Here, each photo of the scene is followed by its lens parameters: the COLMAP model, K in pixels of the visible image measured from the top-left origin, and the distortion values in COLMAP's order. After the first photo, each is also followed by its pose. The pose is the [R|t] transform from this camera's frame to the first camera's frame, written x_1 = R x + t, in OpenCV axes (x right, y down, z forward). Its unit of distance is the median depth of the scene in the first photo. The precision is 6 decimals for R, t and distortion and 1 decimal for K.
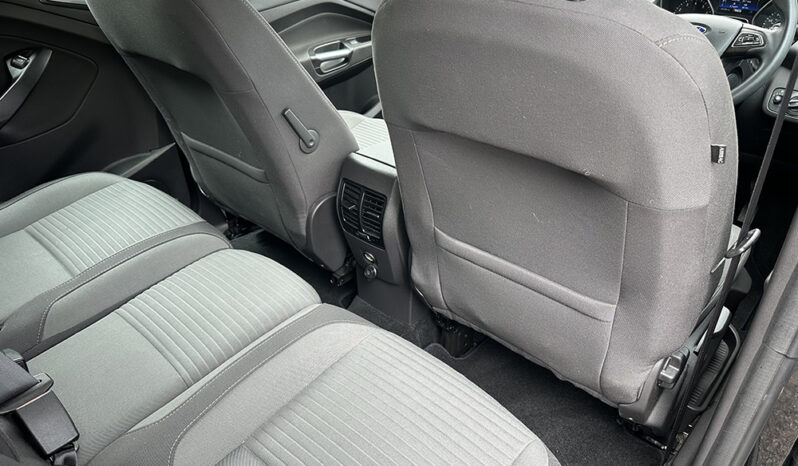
lens RADIAL K [[533.1, 0, 399.0], [0, 533.1, 233.0], [0, 0, 1]] dist [-0.044238, -0.003935]
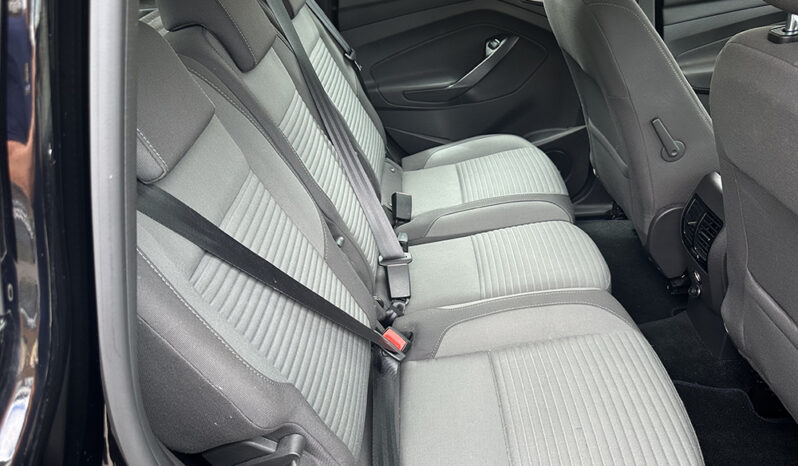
lens RADIAL K [[582.0, 0, 402.5], [0, 582.0, 227.4], [0, 0, 1]] dist [0.091326, -0.136714]
pose [[0.615901, 0.320052, -0.719884, 0.390931], [-0.287803, 0.942012, 0.172576, -0.076521], [0.733373, 0.100895, 0.672298, -0.168021]]
